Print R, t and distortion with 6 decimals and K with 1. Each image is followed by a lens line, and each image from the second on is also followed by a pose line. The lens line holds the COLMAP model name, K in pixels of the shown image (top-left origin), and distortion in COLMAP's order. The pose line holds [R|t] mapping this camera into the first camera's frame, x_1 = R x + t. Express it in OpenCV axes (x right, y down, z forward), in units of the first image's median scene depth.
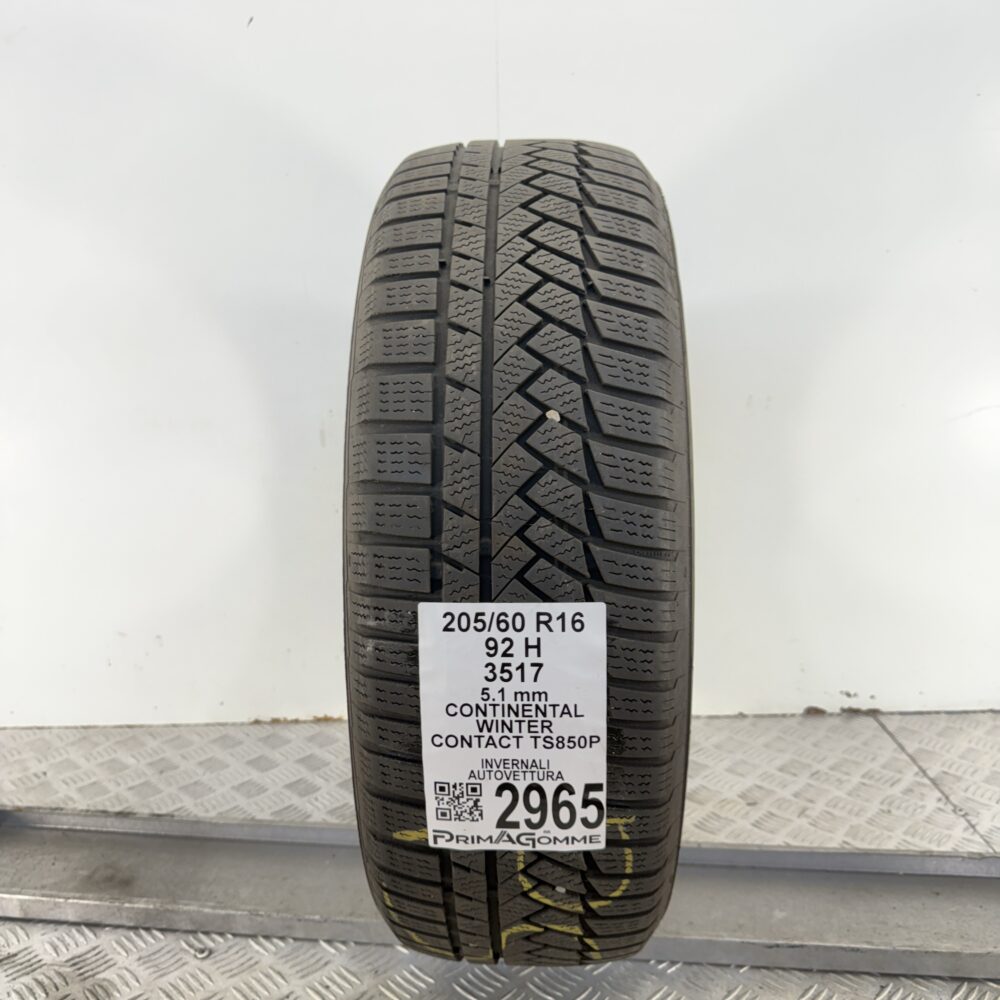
lens RADIAL K [[933.9, 0, 501.7], [0, 933.9, 497.0], [0, 0, 1]] dist [0.093299, -0.276490]
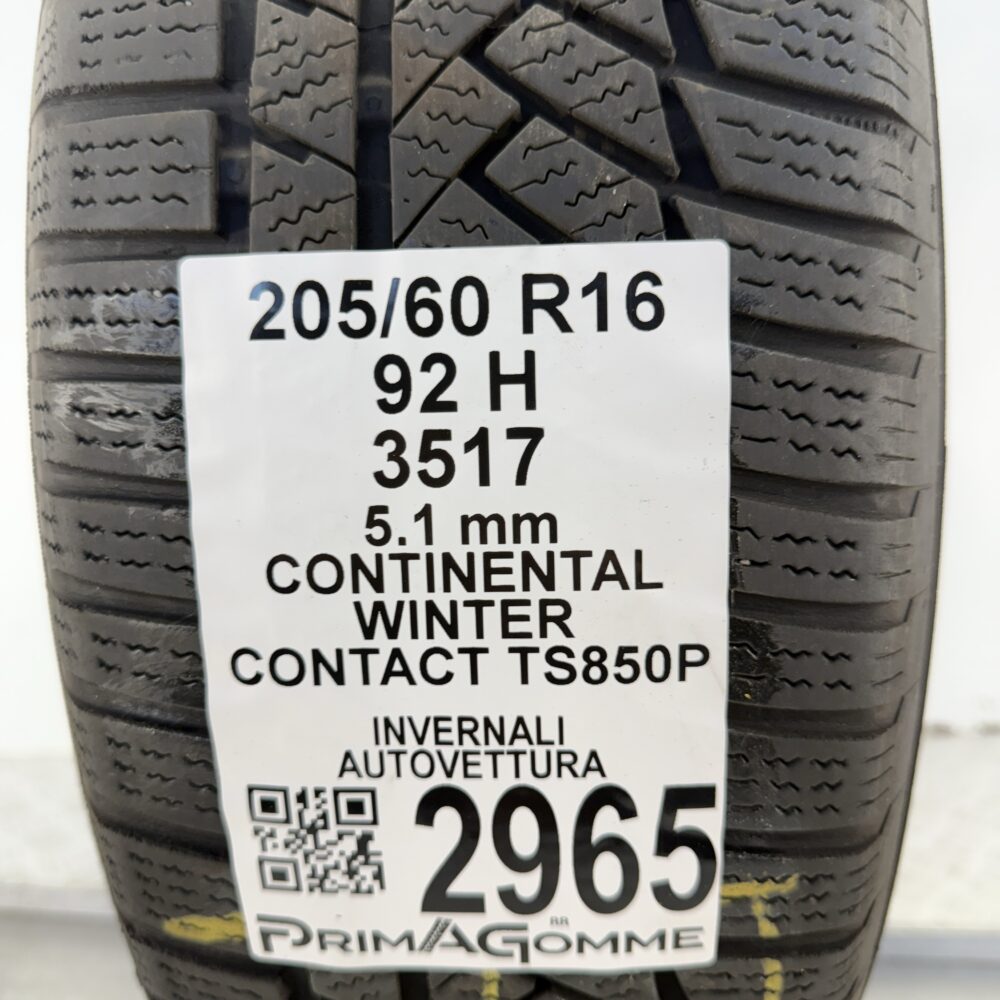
lens RADIAL K [[933.9, 0, 501.7], [0, 933.9, 497.0], [0, 0, 1]] dist [0.093299, -0.276490]
pose [[0.999953, -0.008596, -0.004413, 0.029752], [0.008391, 0.998971, -0.044577, 0.214114], [0.004792, 0.044538, 0.998996, 0.649125]]
